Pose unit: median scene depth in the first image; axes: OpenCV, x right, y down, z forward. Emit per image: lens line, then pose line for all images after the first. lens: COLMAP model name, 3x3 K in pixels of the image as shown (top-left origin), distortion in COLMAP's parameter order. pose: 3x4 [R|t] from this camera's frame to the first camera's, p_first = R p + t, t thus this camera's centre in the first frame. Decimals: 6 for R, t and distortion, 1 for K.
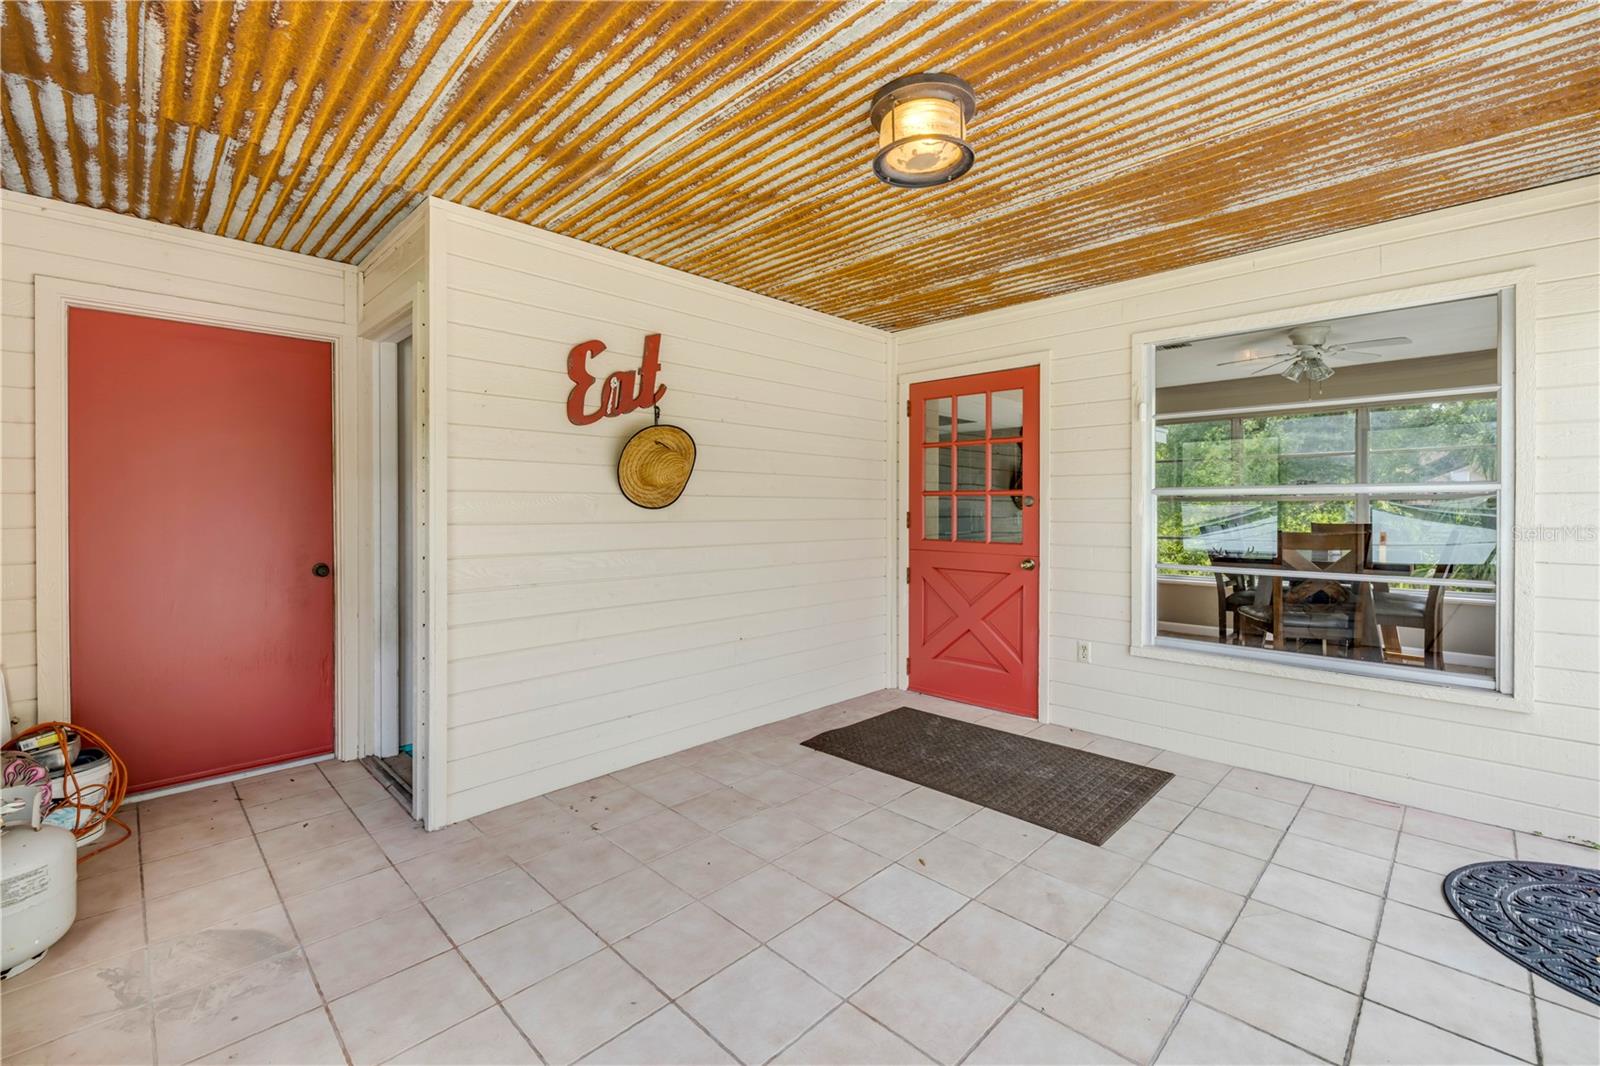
lens RADIAL K [[680.8, 0, 802.8], [0, 680.8, 511.0], [0, 0, 1]] dist [-0.001386, 0.000255]
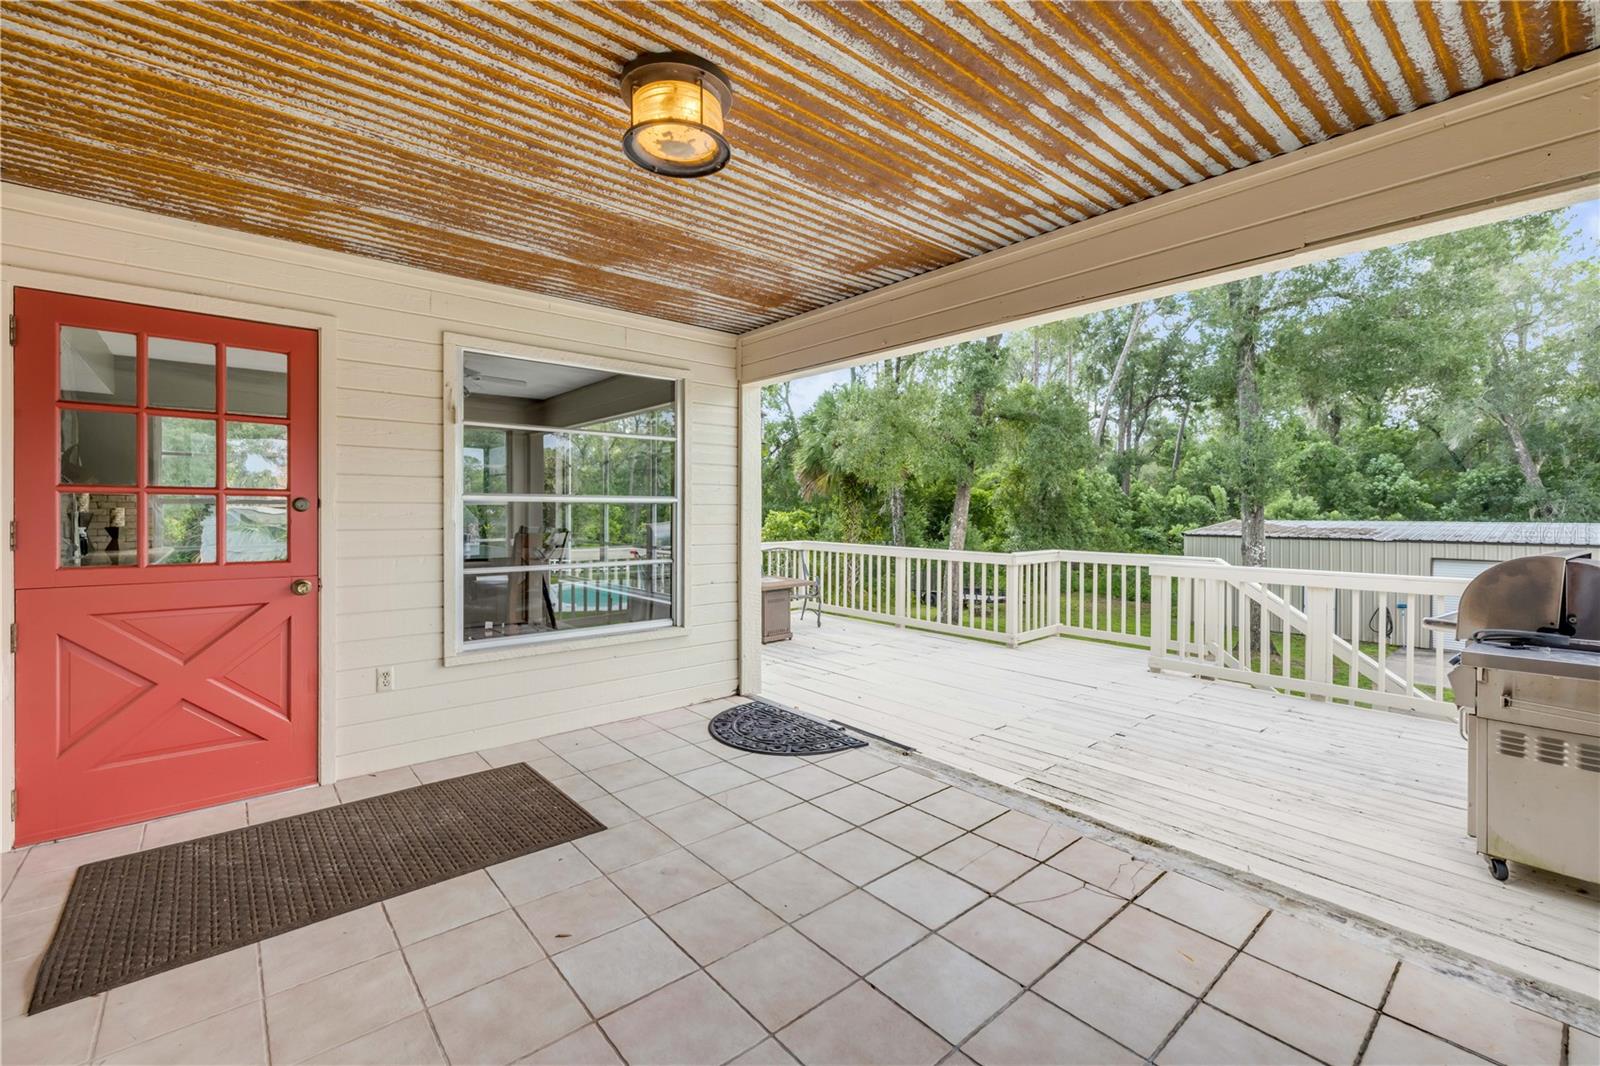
lens RADIAL K [[680.8, 0, 789.8], [0, 680.8, 514.8], [0, 0, 1]] dist [-0.001386, 0.000255]
pose [[0.088086, -0.004850, 0.996101, -0.480556], [0.002671, 0.999986, 0.004633, -0.005925], [-0.996109, 0.002252, 0.088098, 0.487033]]
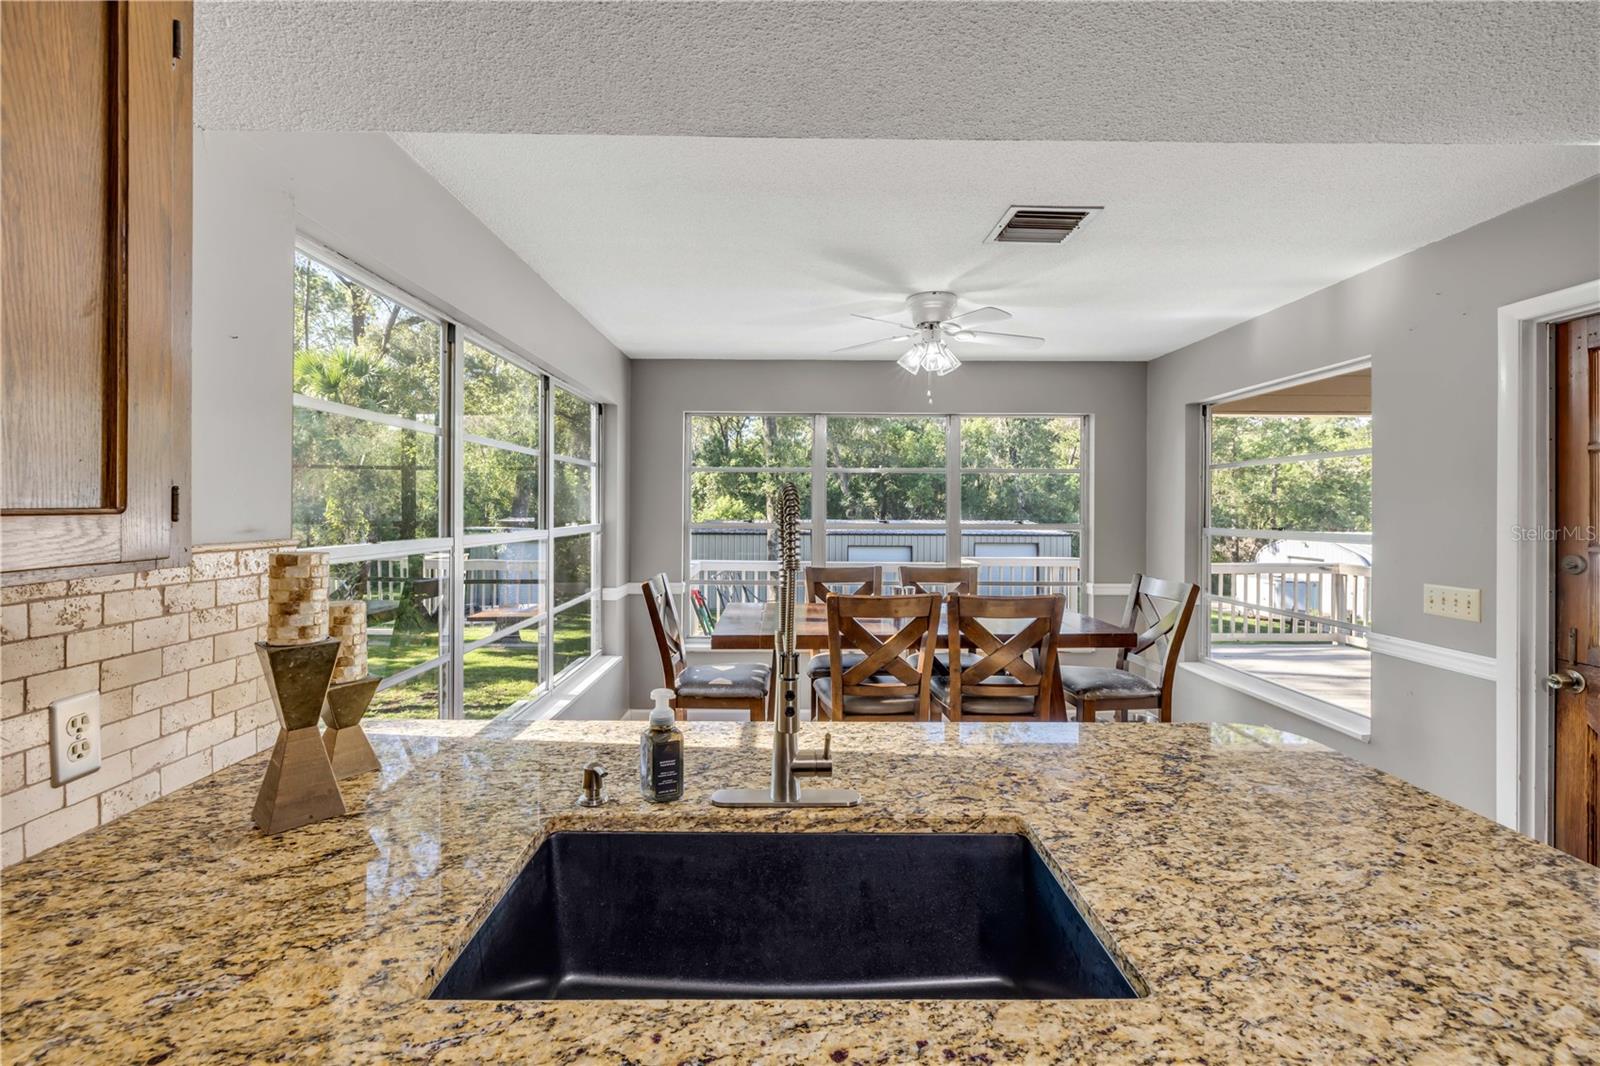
lens RADIAL K [[680.8, 0, 789.4], [0, 680.8, 518.1], [0, 0, 1]] dist [-0.001386, 0.000255]
pose [[-0.708911, -0.010437, 0.705221, 0.512158], [0.000331, 0.999885, 0.015131, -0.075904], [-0.705298, 0.010960, -0.708826, 2.329041]]
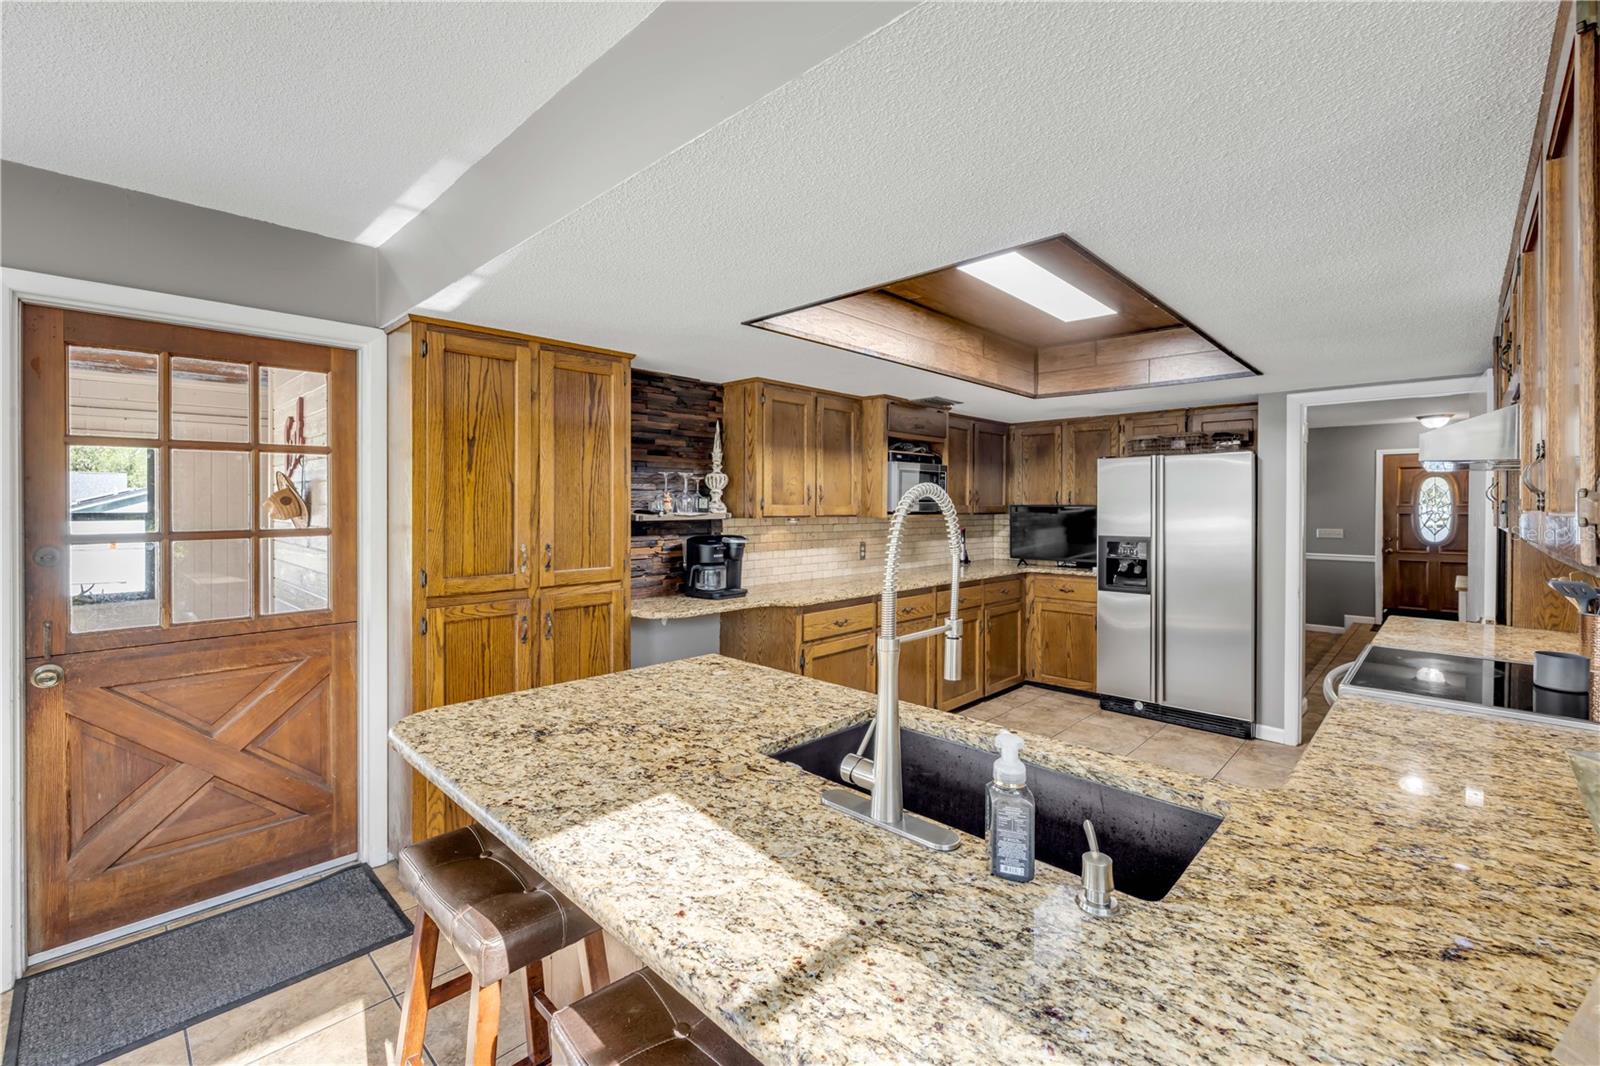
lens RADIAL K [[680.8, 0, 794.1], [0, 680.8, 512.8], [0, 0, 1]] dist [-0.001386, 0.000255]
pose [[0.015702, 0.016913, -0.999734, 1.124211], [-0.007004, 0.999834, 0.016805, -0.078750], [0.999852, 0.006738, 0.015818, 2.012077]]
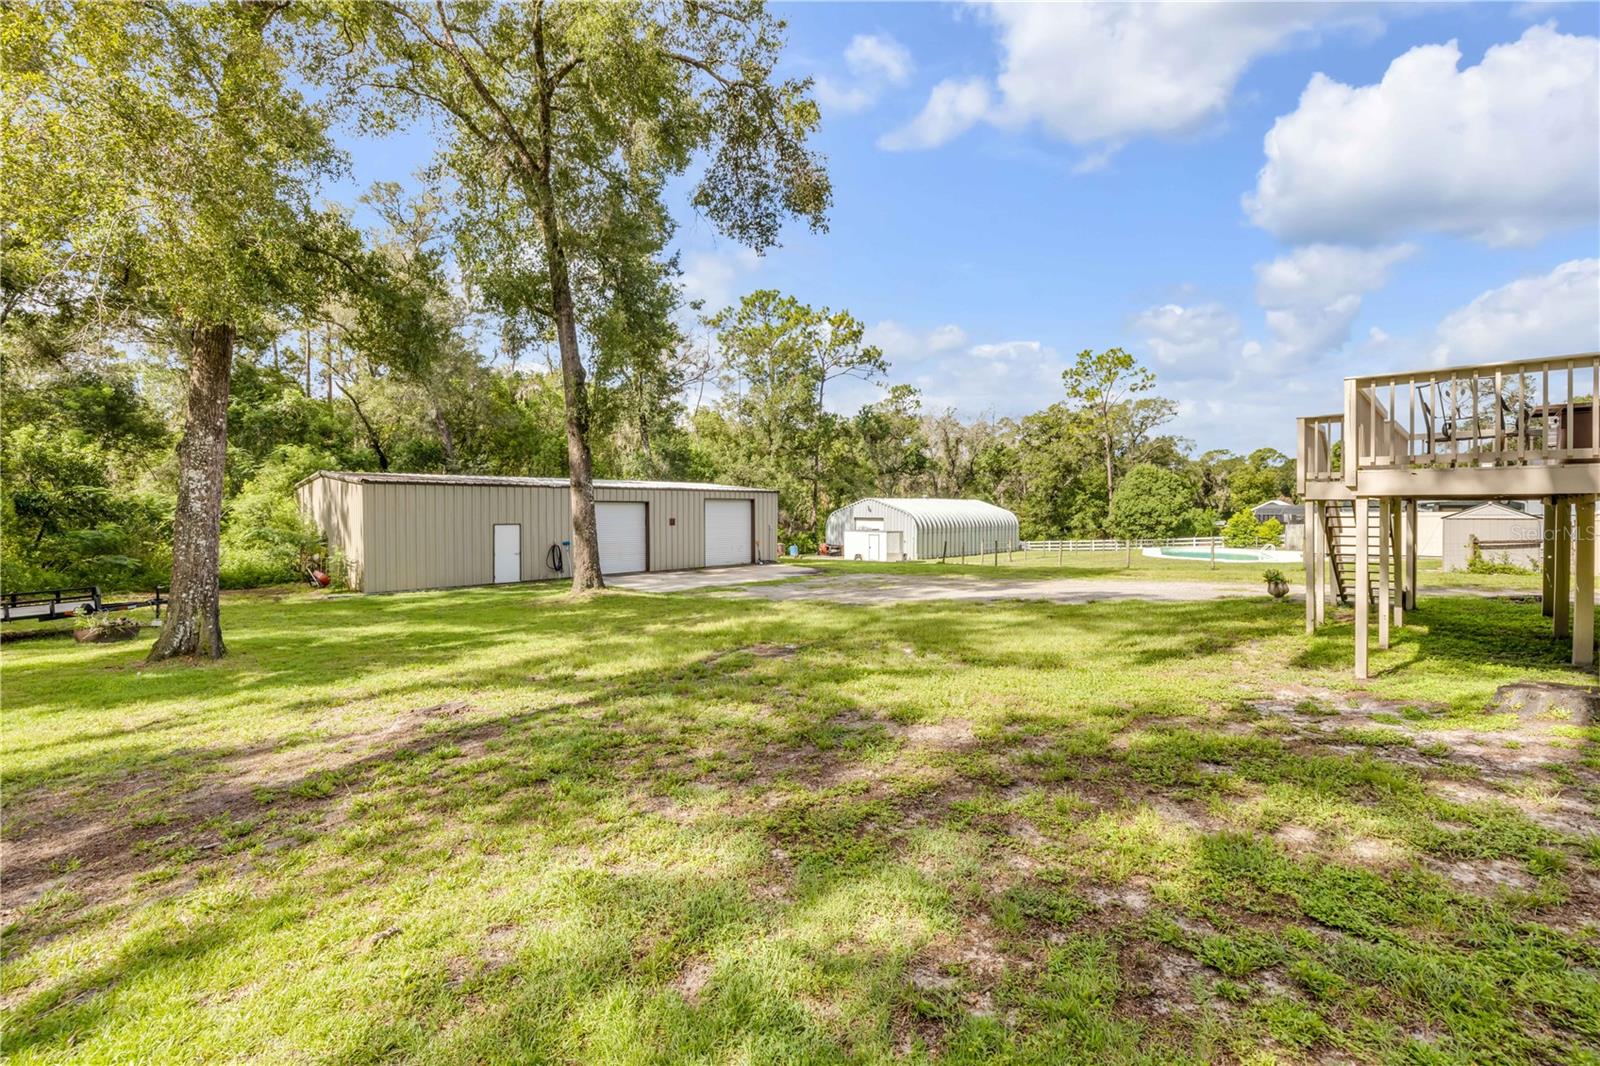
lens RADIAL K [[680.8, 0, 798.3], [0, 680.8, 520.3], [0, 0, 1]] dist [-0.001386, 0.000255]
pose [[-0.999987, 0.000658, -0.005051, 4.504563], [0.000548, 0.999762, 0.021796, 0.559554], [0.005064, 0.021793, -0.999750, 2.954931]]
